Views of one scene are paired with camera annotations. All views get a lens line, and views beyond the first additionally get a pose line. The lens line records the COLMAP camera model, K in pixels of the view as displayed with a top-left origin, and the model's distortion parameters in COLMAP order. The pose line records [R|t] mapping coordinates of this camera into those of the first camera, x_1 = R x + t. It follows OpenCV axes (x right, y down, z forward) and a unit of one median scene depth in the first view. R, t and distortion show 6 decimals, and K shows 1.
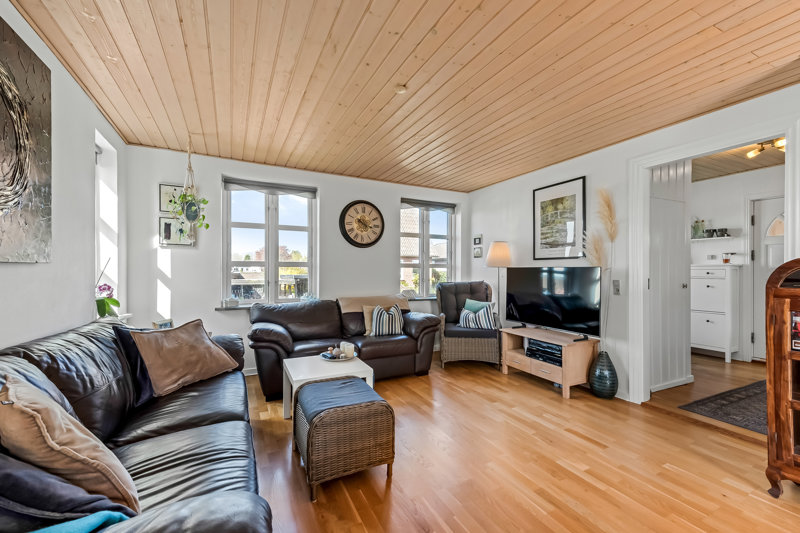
lens RADIAL K [[322.2, 0, 398.6], [0, 322.2, 270.8], [0, 0, 1]] dist [0.014350, 0.000029]
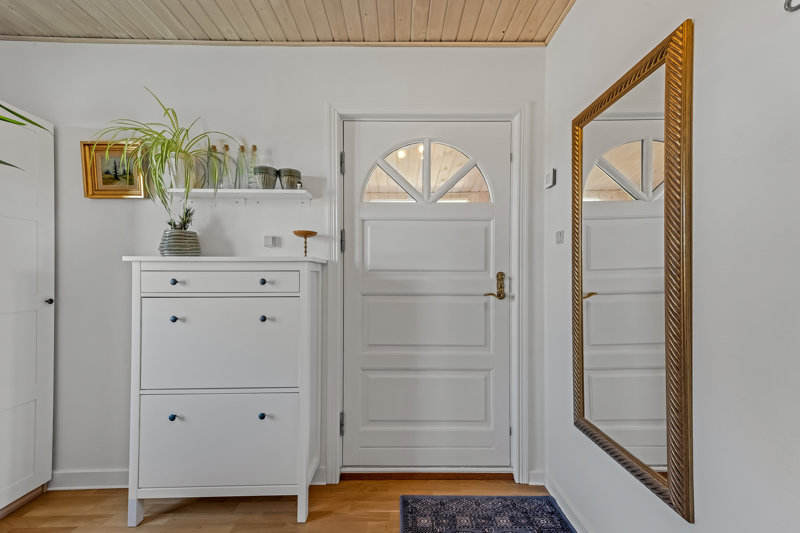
lens RADIAL K [[304.1, 0, 401.5], [0, 304.1, 273.8], [0, 0, 1]] dist [0.002712, -0.000039]
pose [[0.442987, 0.000426, 0.896528, 0.738445], [0.002650, 0.999995, -0.001785, -0.001169], [-0.896524, 0.003167, 0.442984, 0.737761]]
